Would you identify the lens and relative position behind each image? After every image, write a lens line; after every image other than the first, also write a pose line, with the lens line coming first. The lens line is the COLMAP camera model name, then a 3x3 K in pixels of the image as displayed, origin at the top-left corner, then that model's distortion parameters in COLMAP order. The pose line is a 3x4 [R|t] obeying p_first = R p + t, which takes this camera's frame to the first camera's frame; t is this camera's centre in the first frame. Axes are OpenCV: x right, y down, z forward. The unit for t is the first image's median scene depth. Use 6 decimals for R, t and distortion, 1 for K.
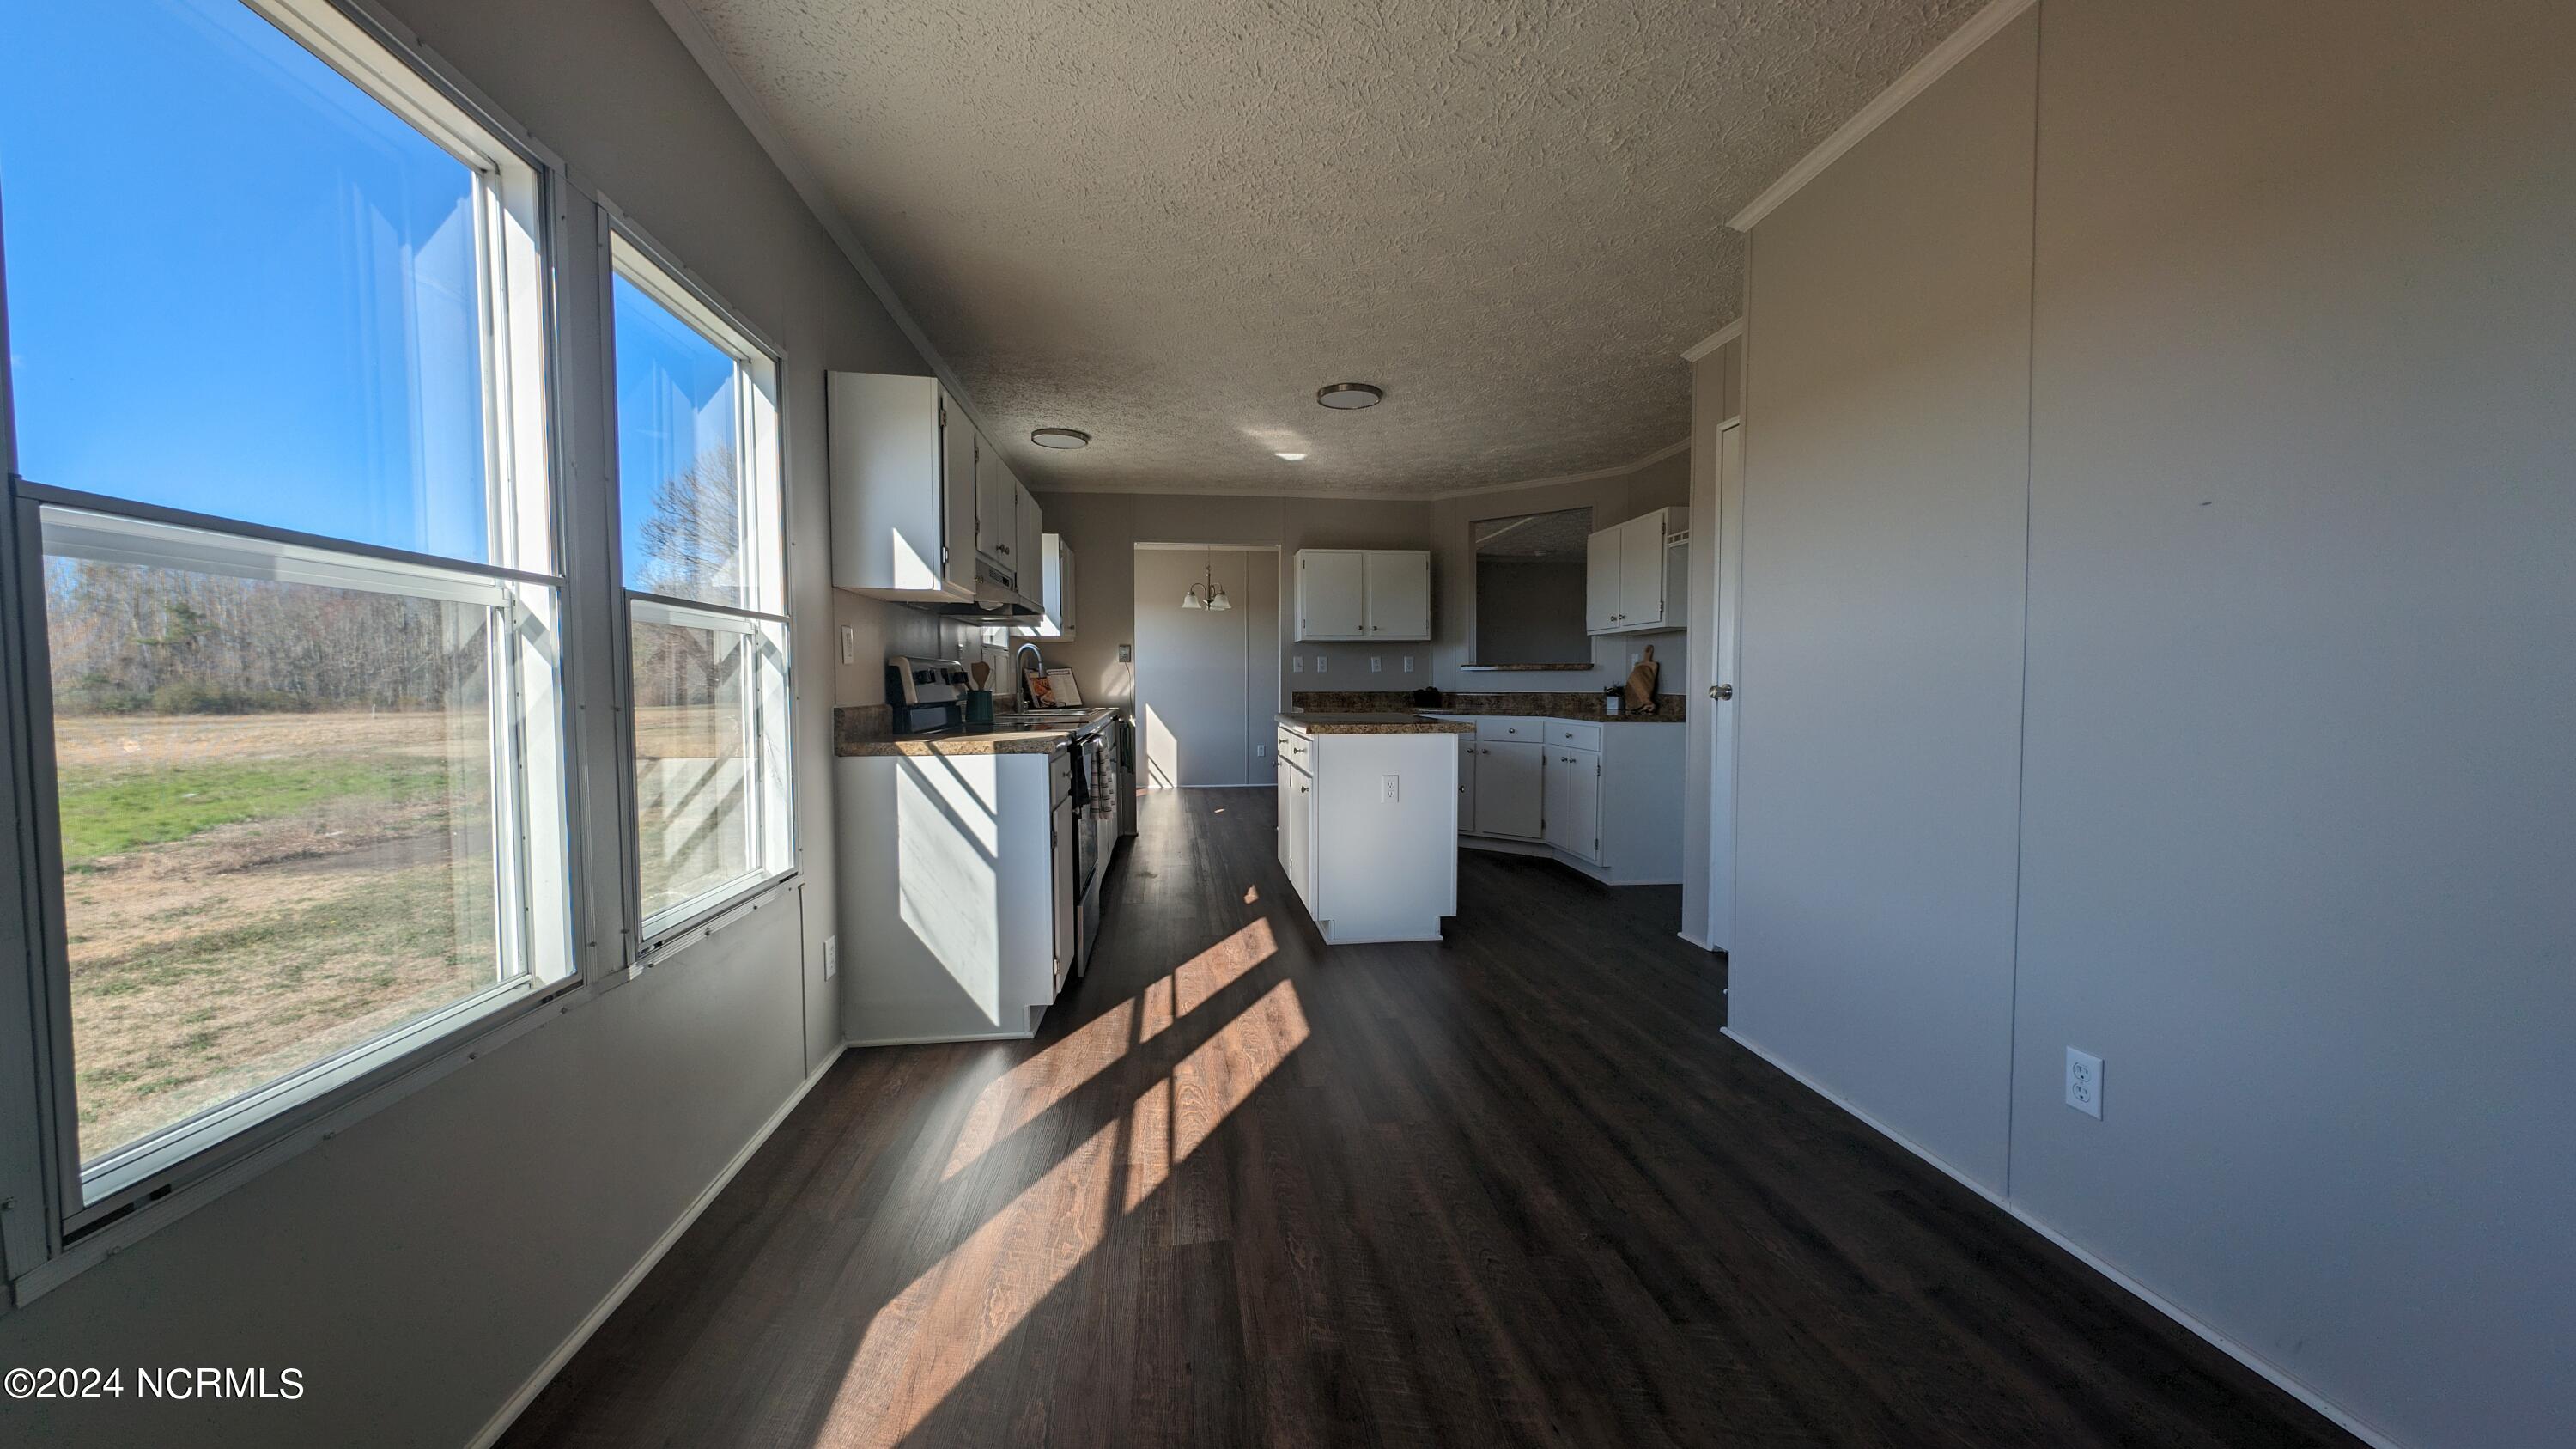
lens RADIAL K [[916.3, 0, 1289.4], [0, 916.3, 725.0], [0, 0, 1]] dist [0.022332, -0.009632]
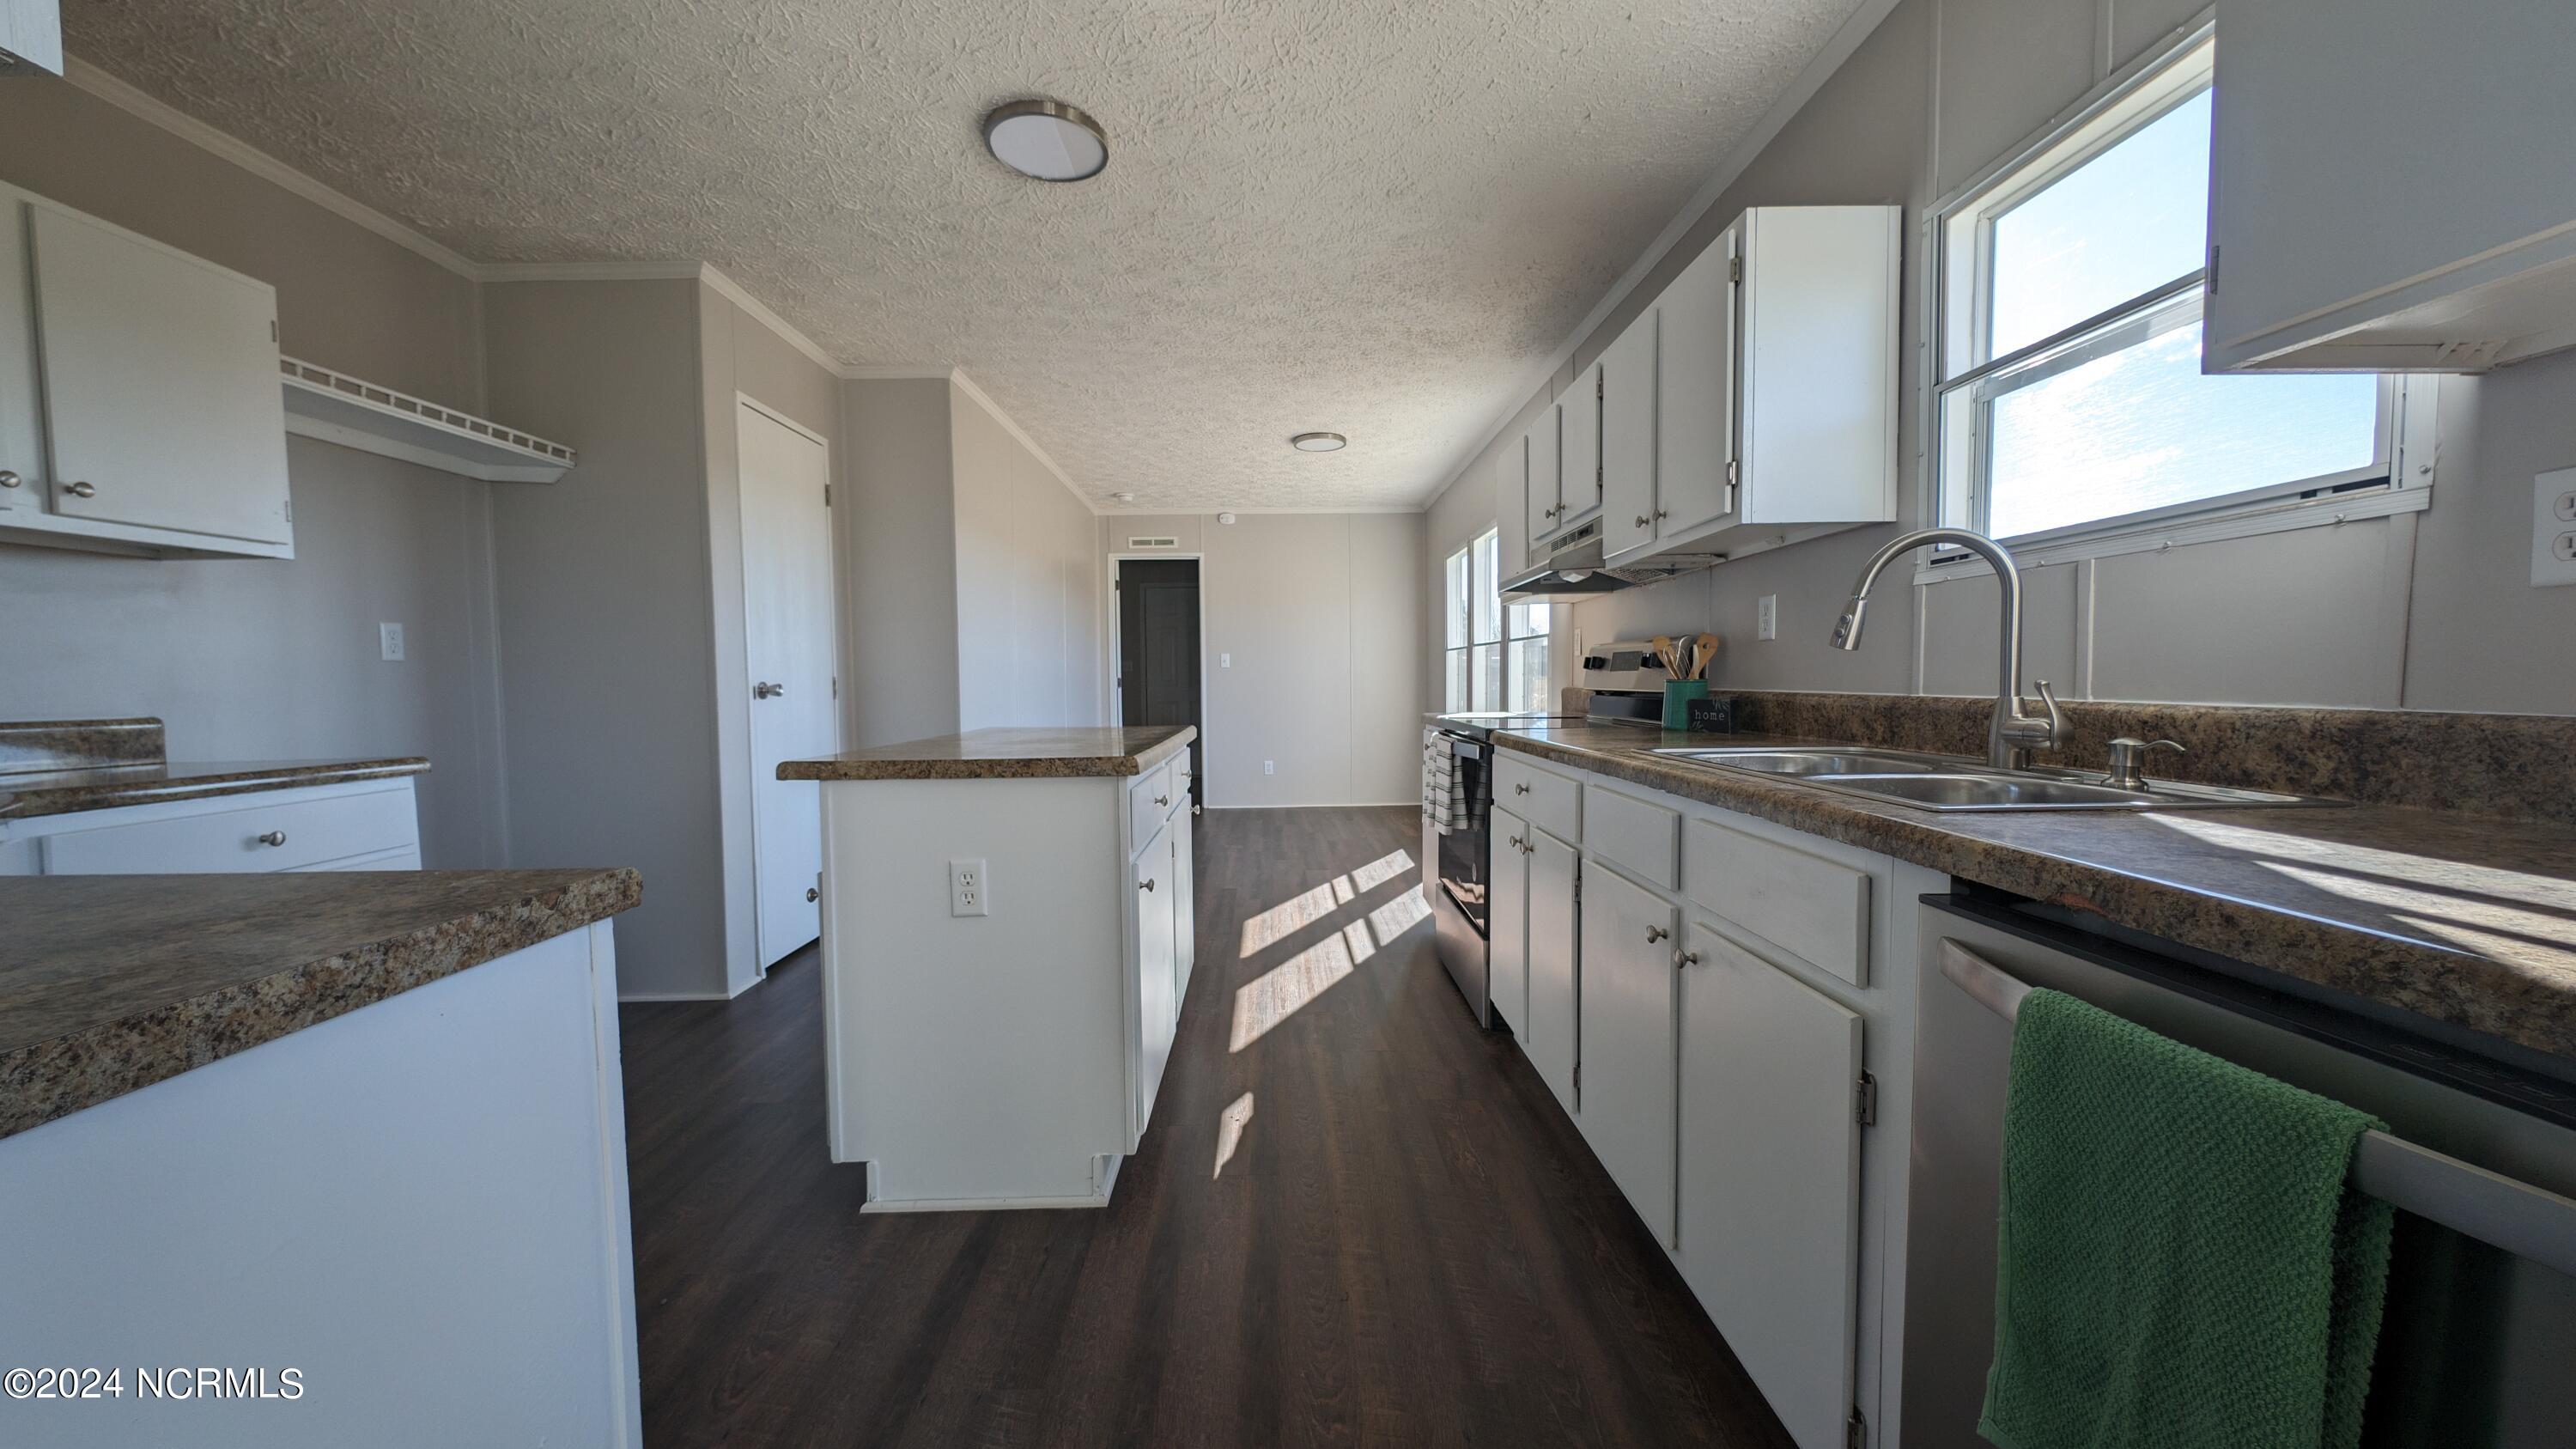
lens RADIAL K [[916.3, 0, 1289.4], [0, 916.3, 725.0], [0, 0, 1]] dist [0.022332, -0.009632]
pose [[-0.994086, 0.009476, 0.108177, -0.090307], [0.020564, 0.994587, 0.101851, -0.048591], [-0.106626, 0.103473, -0.988900, 1.060819]]
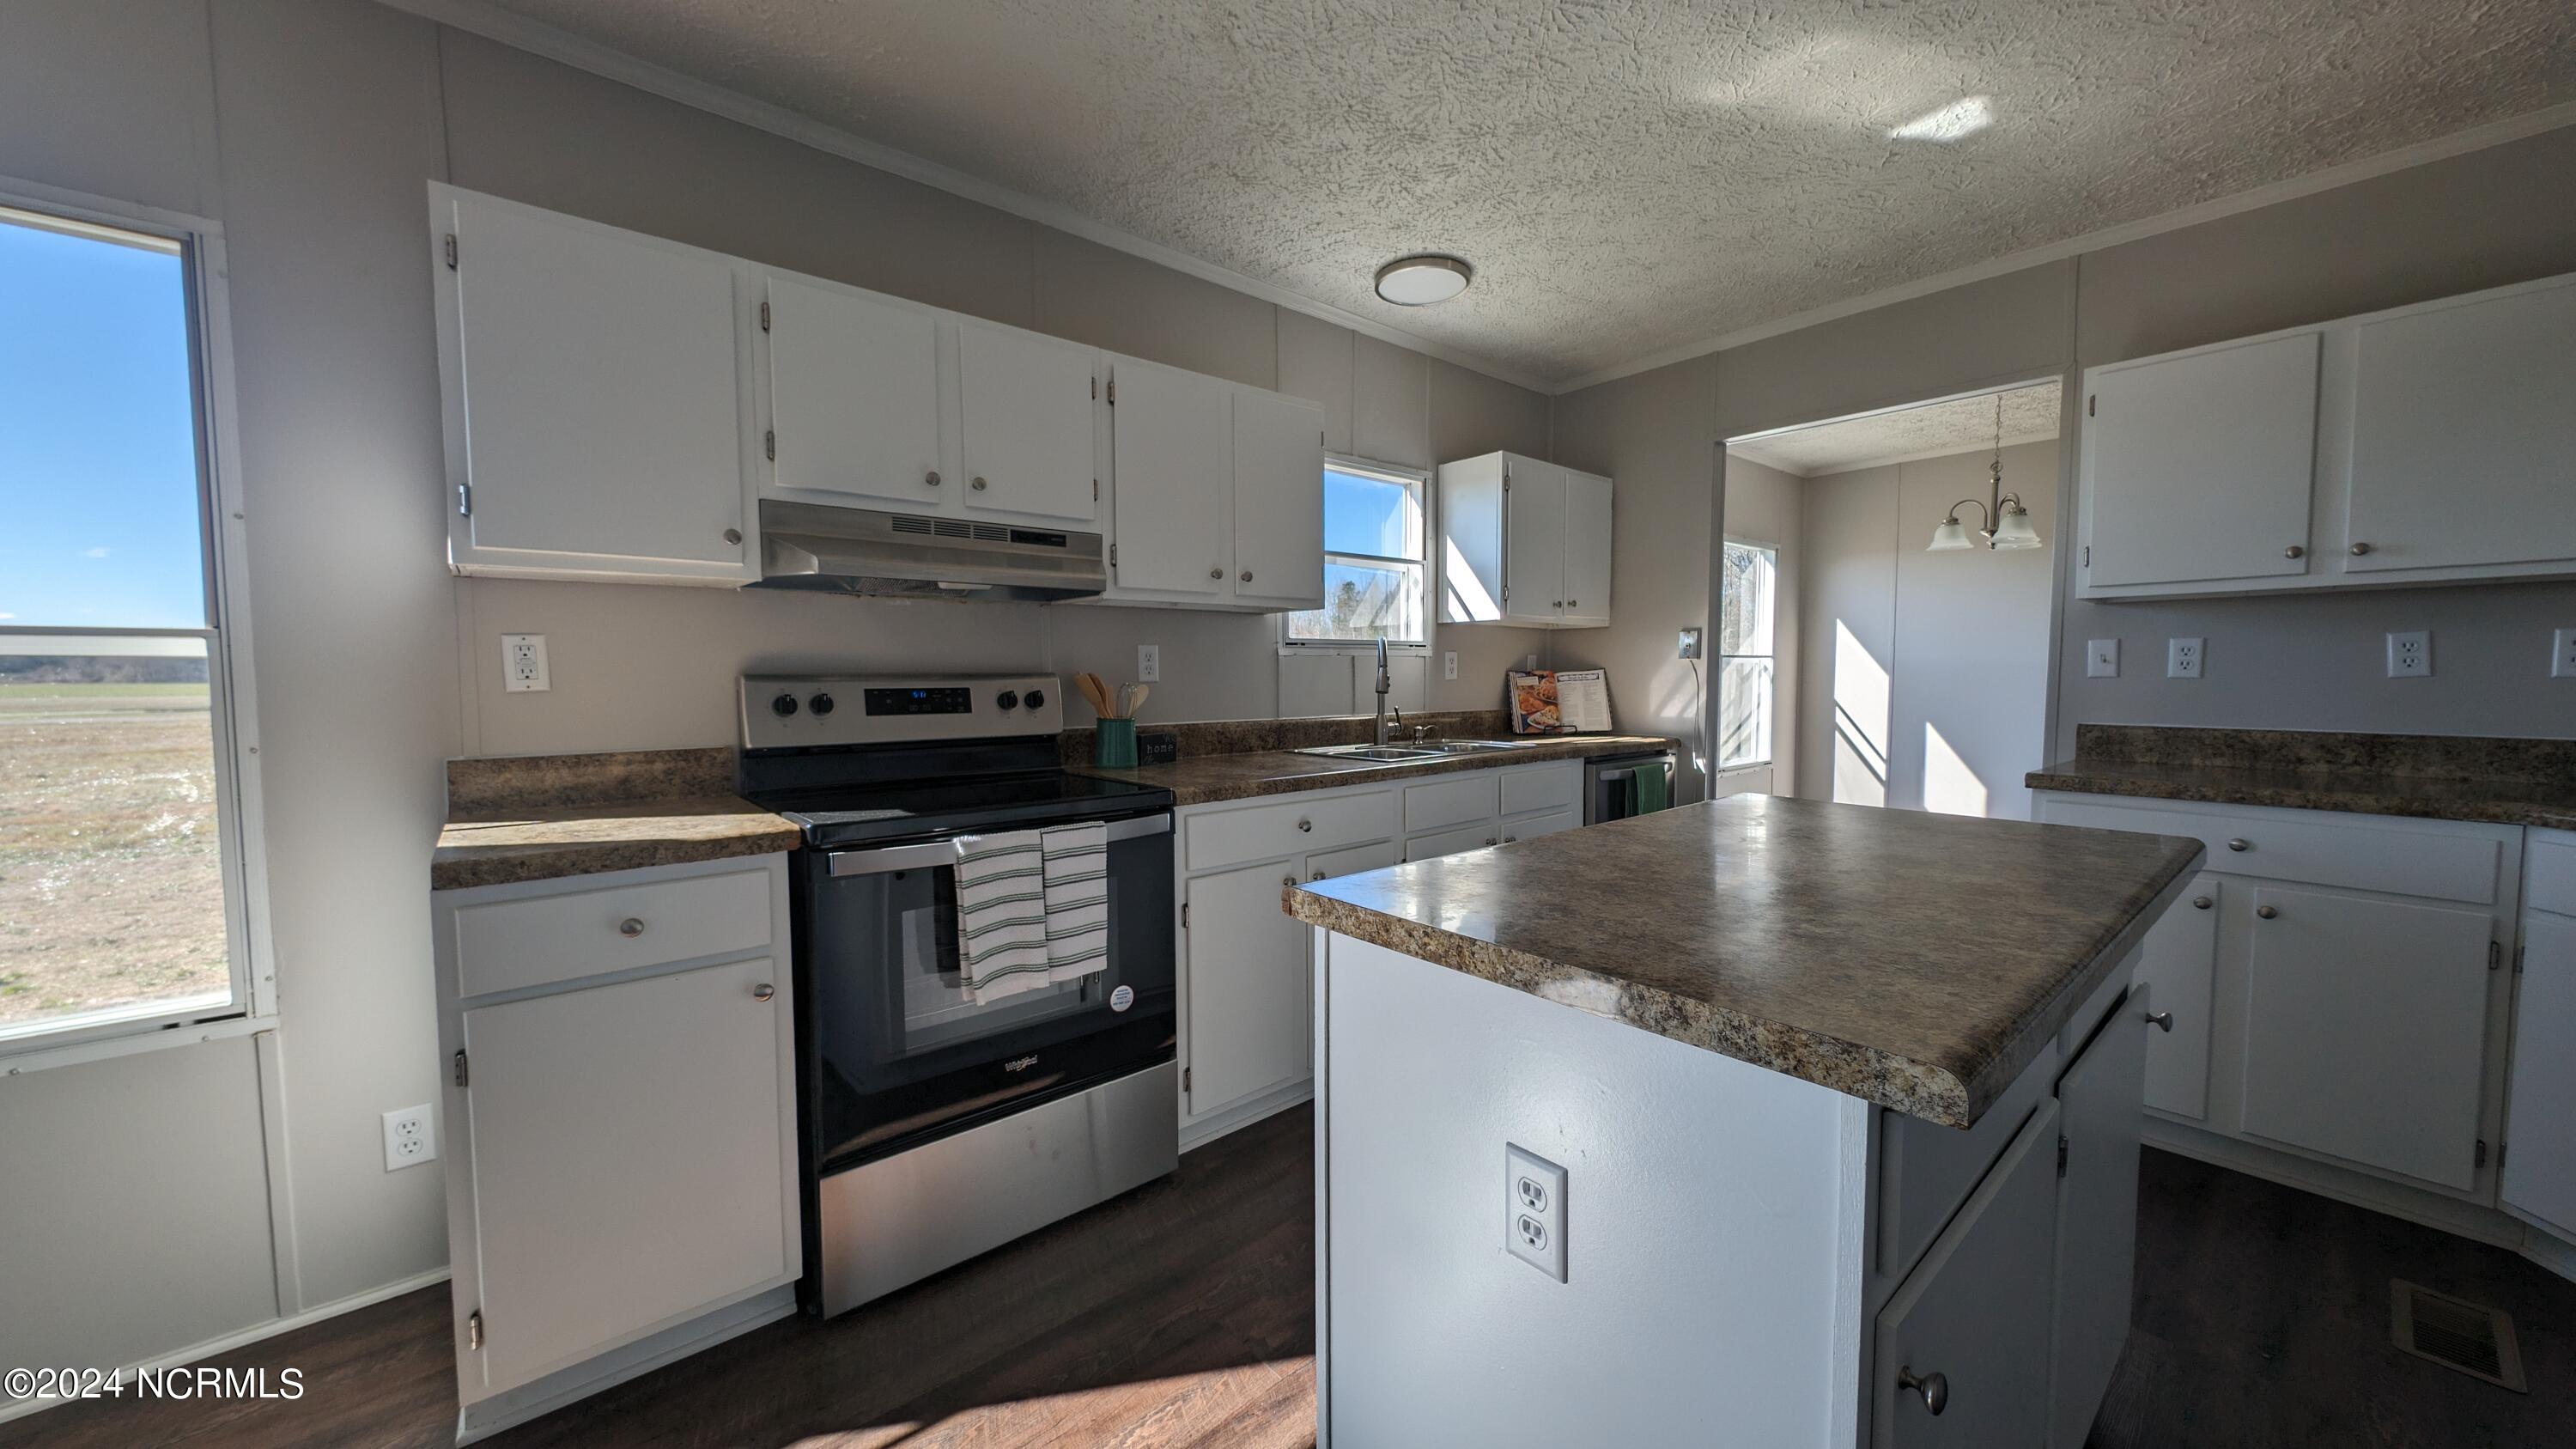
lens RADIAL K [[916.3, 0, 1289.4], [0, 916.3, 725.0], [0, 0, 1]] dist [0.022332, -0.009632]
pose [[0.548323, 0.047618, -0.834910, 0.163246], [-0.038035, 0.998764, 0.031983, -0.037223], [0.835401, 0.014219, 0.549457, 0.489032]]
